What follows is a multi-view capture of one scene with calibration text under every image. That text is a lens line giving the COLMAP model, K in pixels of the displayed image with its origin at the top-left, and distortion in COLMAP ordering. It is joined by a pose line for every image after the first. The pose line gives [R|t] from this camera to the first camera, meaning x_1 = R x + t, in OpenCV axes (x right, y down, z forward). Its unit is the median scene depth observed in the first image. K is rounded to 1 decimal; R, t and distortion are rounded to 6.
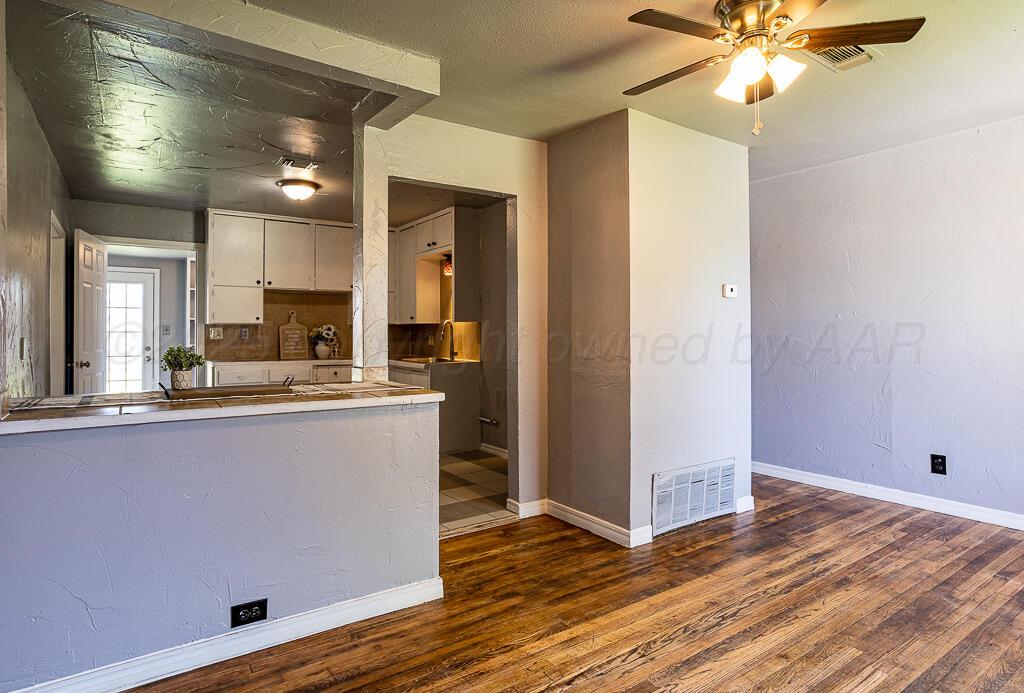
lens RADIAL K [[550.4, 0, 498.1], [0, 550.4, 327.1], [0, 0, 1]] dist [-0.030468, 0.012204]
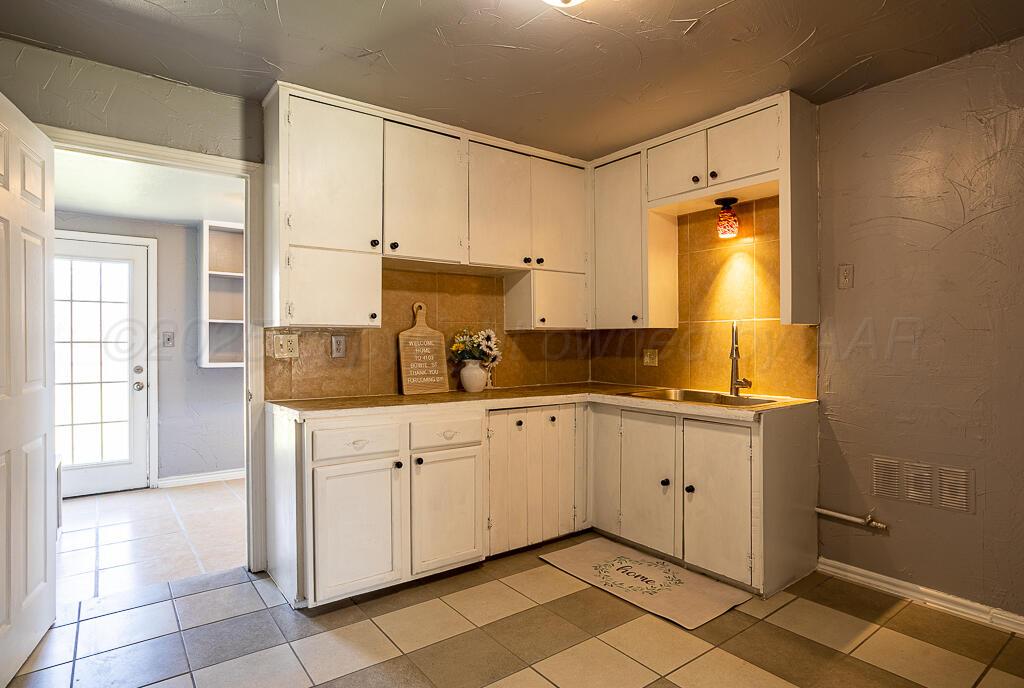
lens RADIAL K [[550.4, 0, 514.0], [0, 550.4, 345.8], [0, 0, 1]] dist [-0.030468, 0.012204]
pose [[0.998830, 0.000787, 0.048363, -0.326408], [-0.001585, 0.999863, 0.016456, 0.002686], [-0.048343, -0.016514, 0.998694, 0.481167]]
